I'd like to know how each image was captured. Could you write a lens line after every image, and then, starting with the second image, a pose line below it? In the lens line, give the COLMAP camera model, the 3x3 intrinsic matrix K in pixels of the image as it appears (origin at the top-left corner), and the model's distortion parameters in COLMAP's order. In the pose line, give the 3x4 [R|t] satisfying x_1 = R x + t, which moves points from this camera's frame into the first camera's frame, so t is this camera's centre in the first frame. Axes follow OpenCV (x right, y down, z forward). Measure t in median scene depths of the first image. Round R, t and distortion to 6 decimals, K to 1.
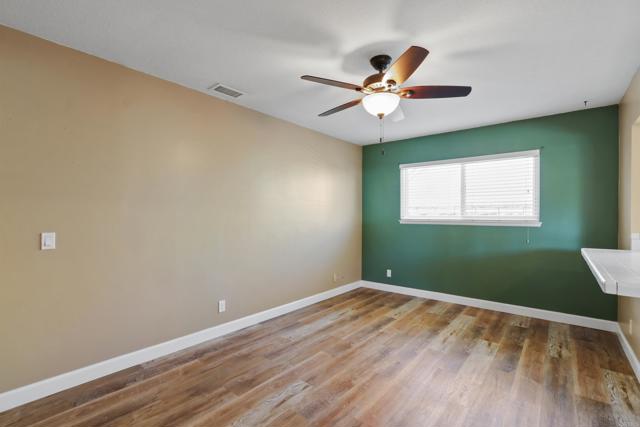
lens RADIAL K [[294.8, 0, 326.7], [0, 294.8, 214.6], [0, 0, 1]] dist [-0.016935, 0.003616]
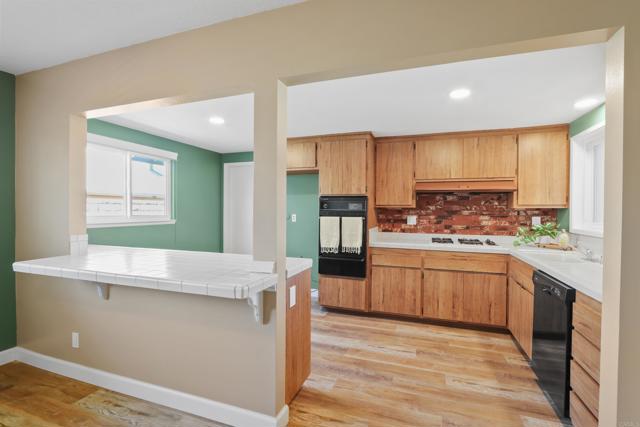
lens RADIAL K [[294.8, 0, 325.4], [0, 294.8, 213.4], [0, 0, 1]] dist [-0.016935, 0.003616]
pose [[-0.335790, -0.017817, 0.941768, -0.045554], [-0.006937, 0.999841, 0.016442, -0.022203], [-0.941911, -0.001012, -0.335860, 0.529276]]
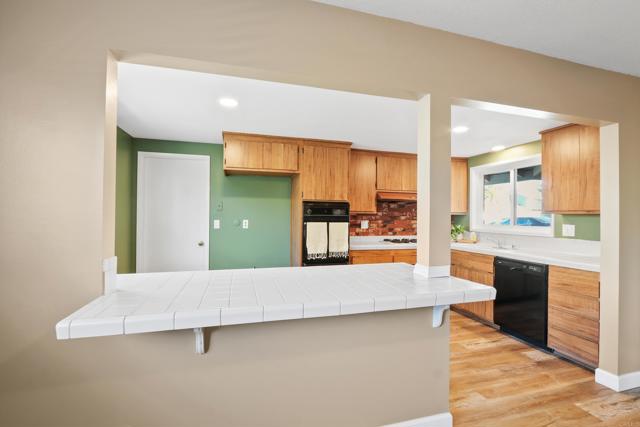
lens RADIAL K [[294.8, 0, 324.5], [0, 294.8, 214.2], [0, 0, 1]] dist [-0.016935, 0.003616]
pose [[-0.818209, -0.009150, 0.574848, 0.419598], [-0.012819, 0.999915, -0.002330, -0.019191], [-0.574778, -0.009275, -0.818257, 1.123765]]
